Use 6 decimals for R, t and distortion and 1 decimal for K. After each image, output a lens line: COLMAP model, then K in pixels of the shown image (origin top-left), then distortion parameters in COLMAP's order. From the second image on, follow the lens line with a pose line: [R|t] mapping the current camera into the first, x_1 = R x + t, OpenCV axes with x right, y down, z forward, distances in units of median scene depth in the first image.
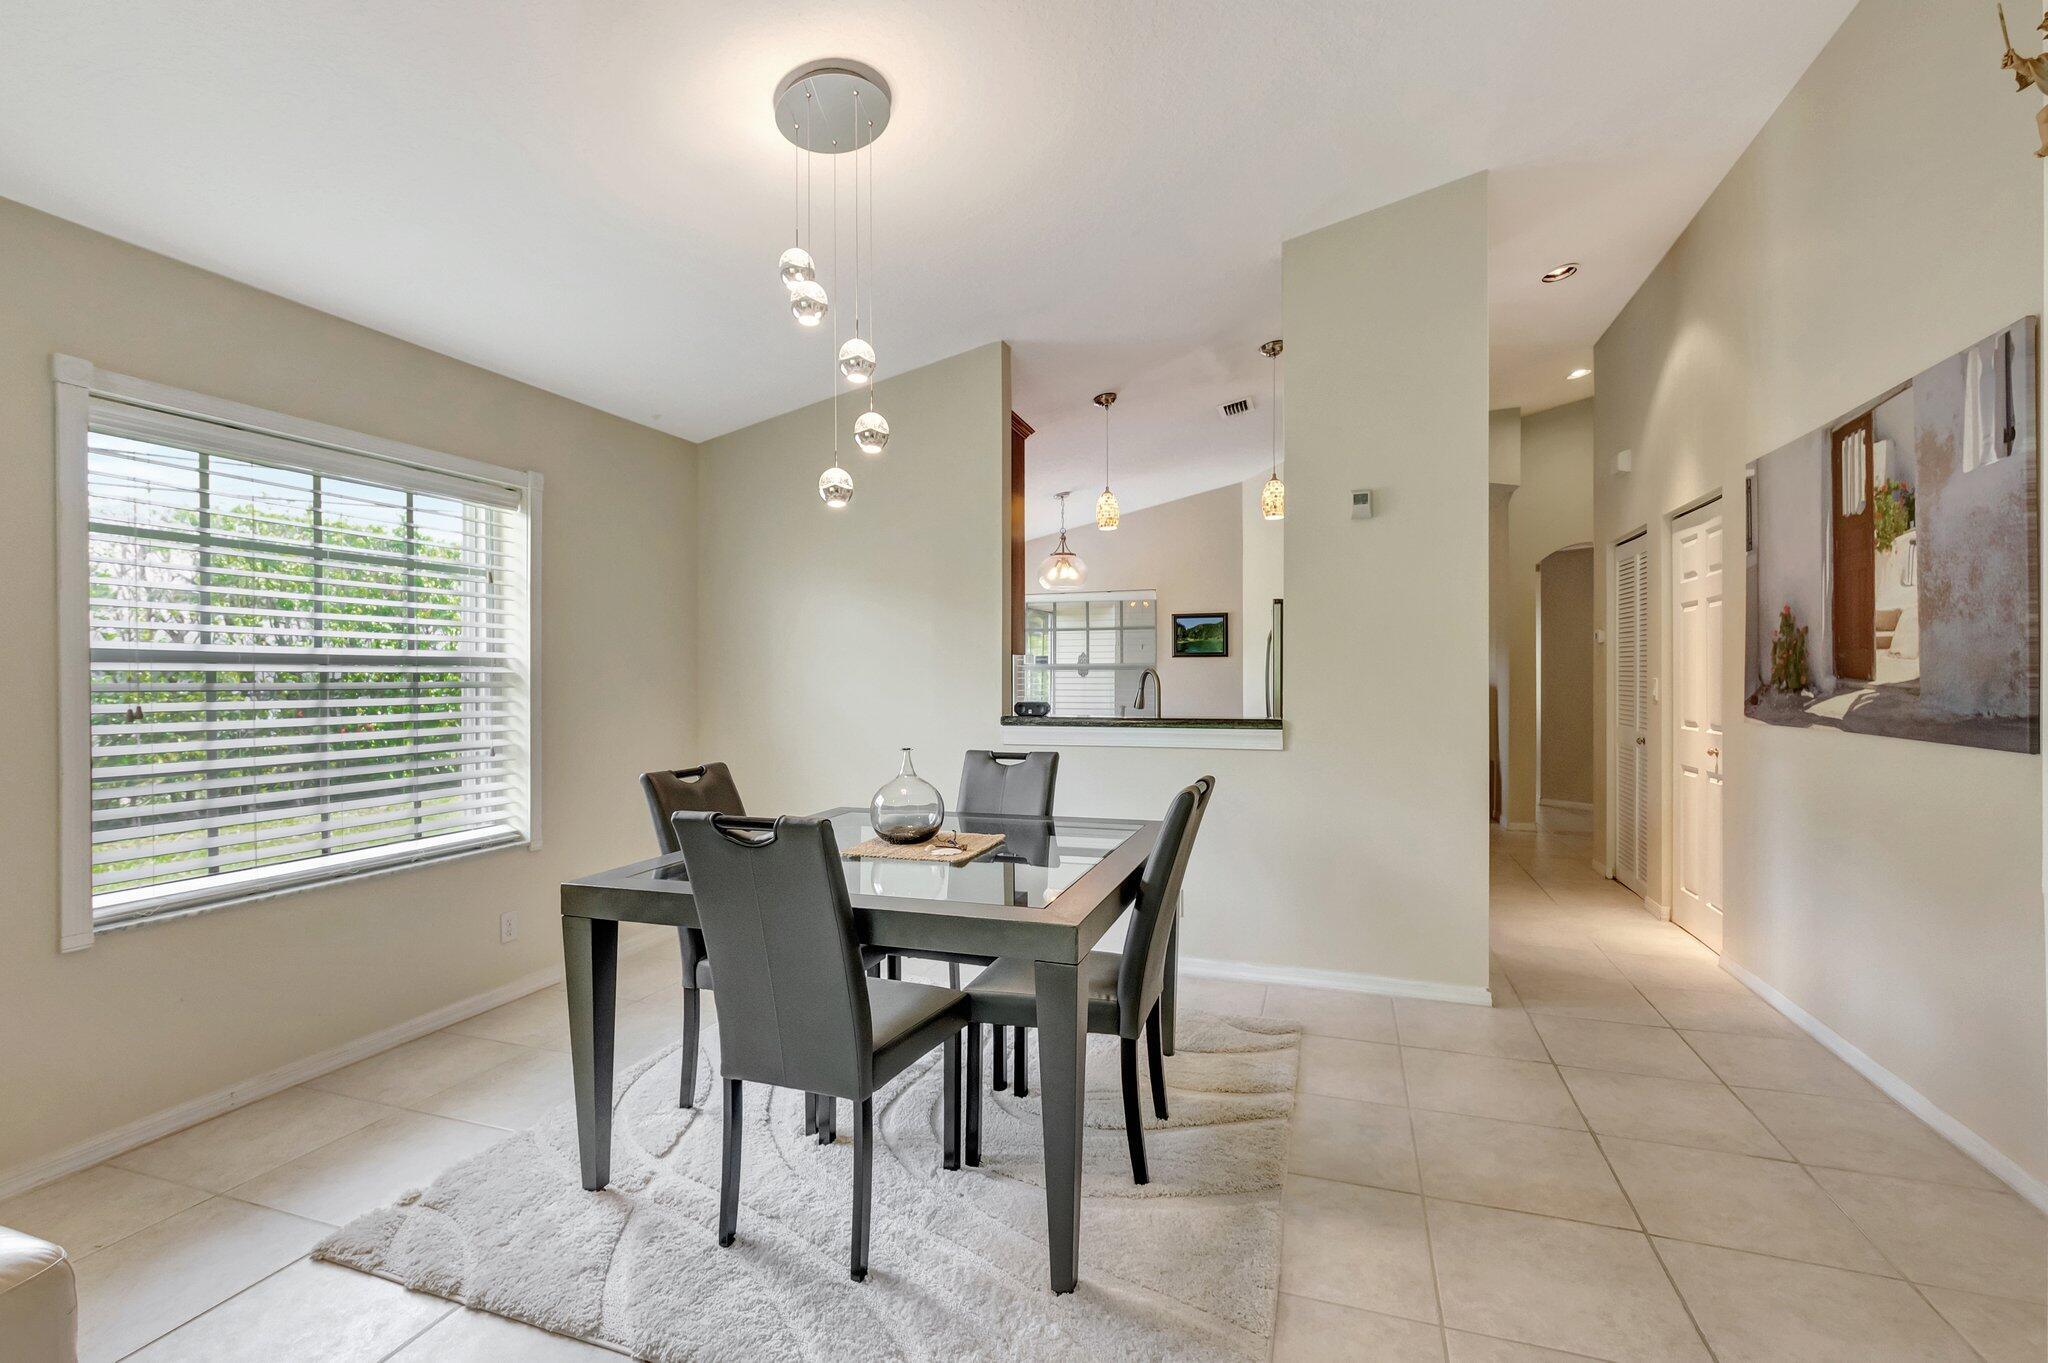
lens RADIAL K [[907.3, 0, 1038.0], [0, 907.3, 679.2], [0, 0, 1]] dist [-0.000009, -0.000044]
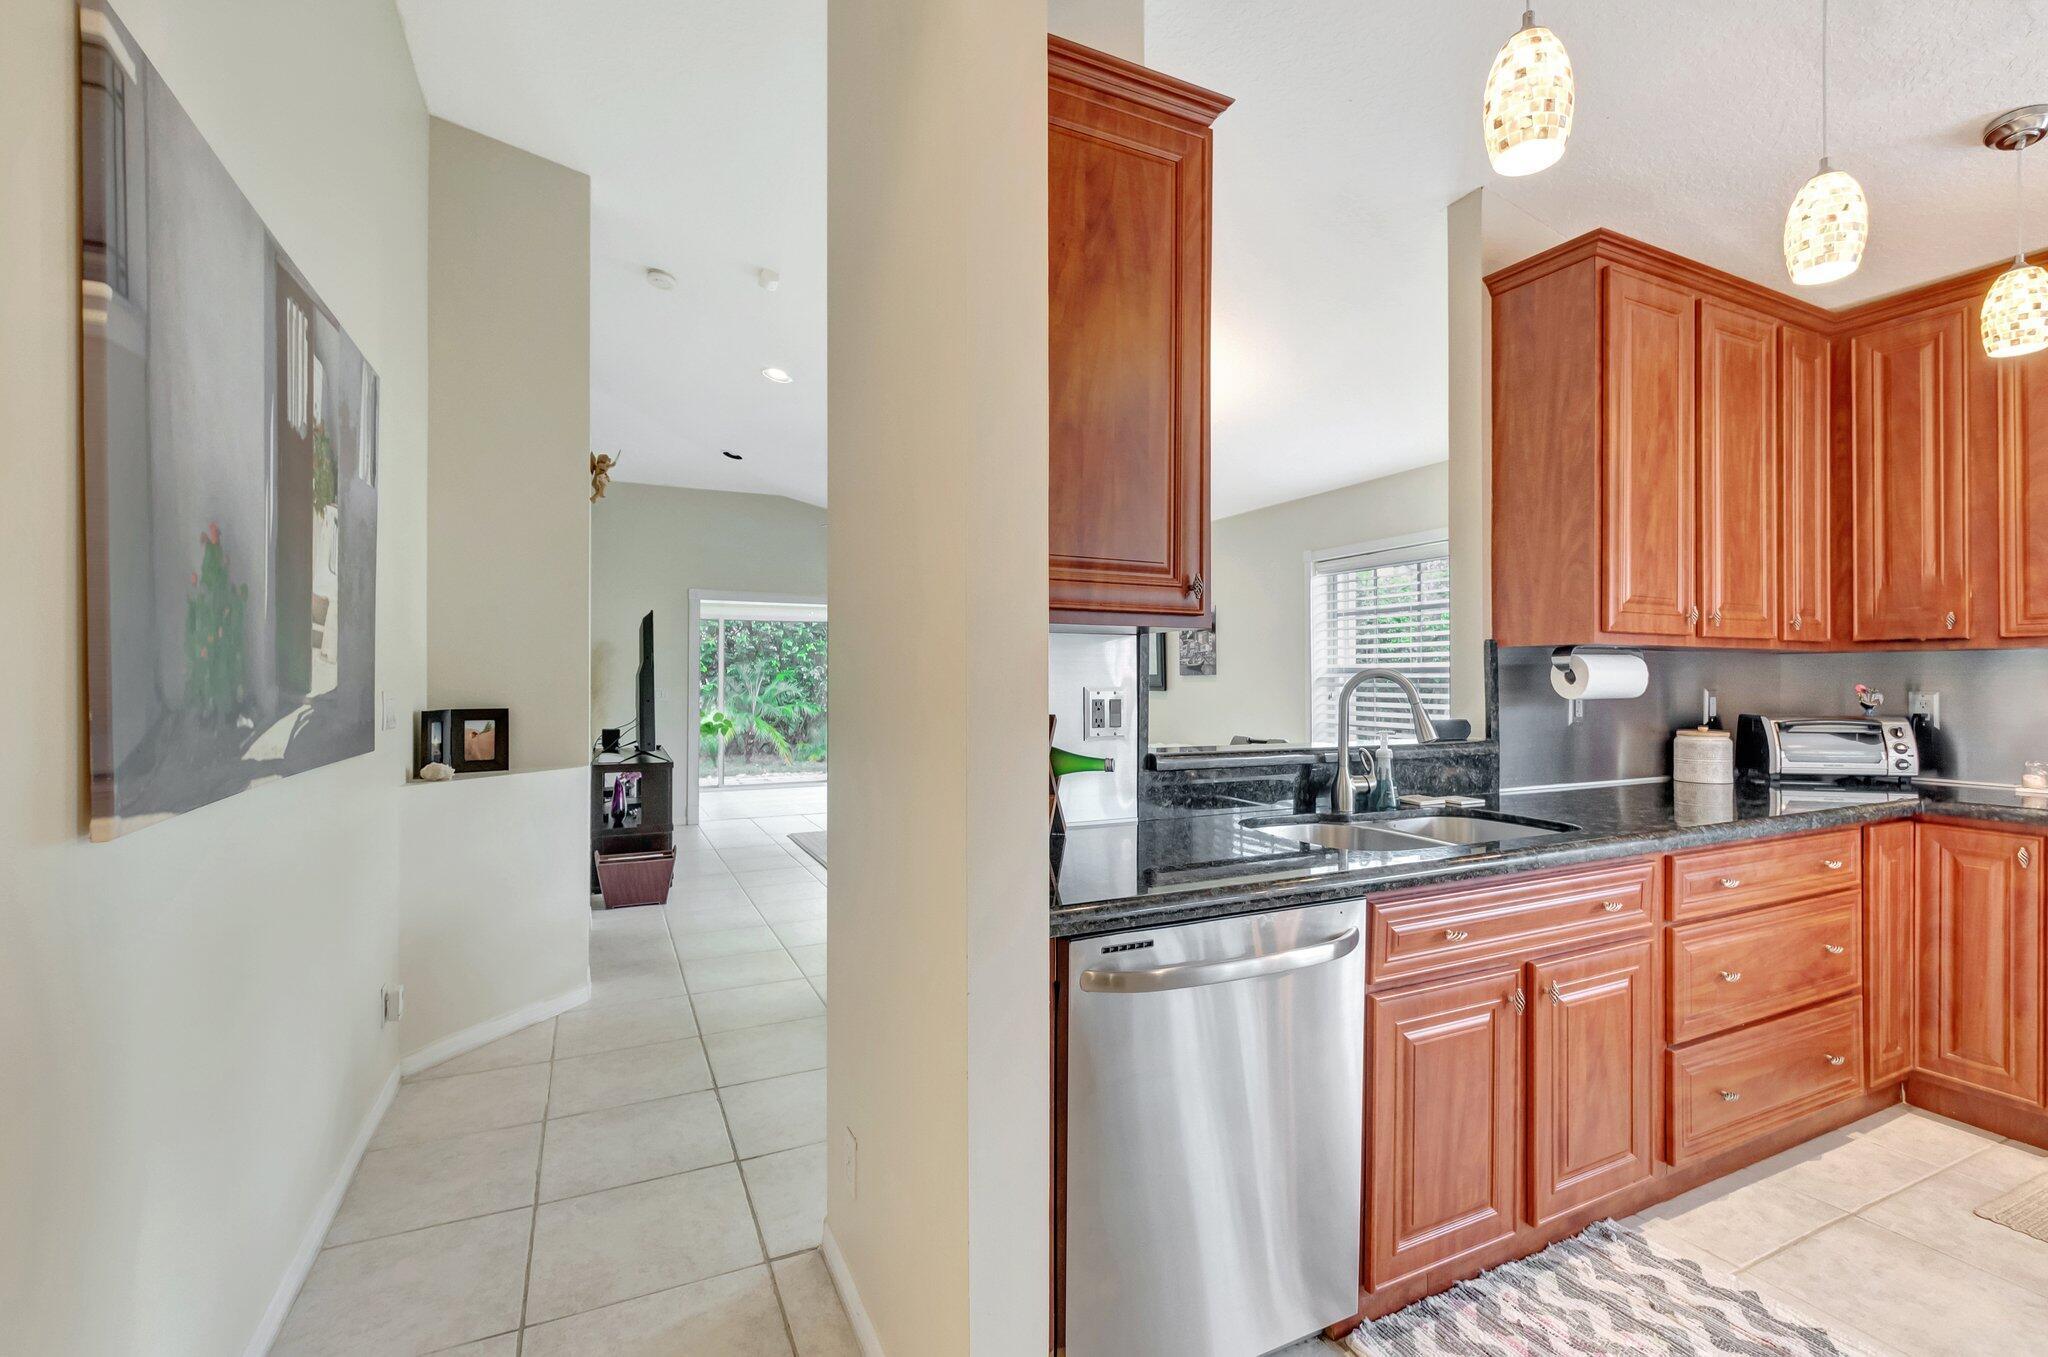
lens RADIAL K [[898.5, 0, 1029.1], [0, 898.5, 672.8], [0, 0, 1]] dist [-0.005549, 0.000507]
pose [[-0.720044, -0.003026, -0.693922, 0.754700], [-0.000032, 0.999991, -0.004327, -0.007410], [0.693929, -0.003094, -0.720037, 1.416270]]
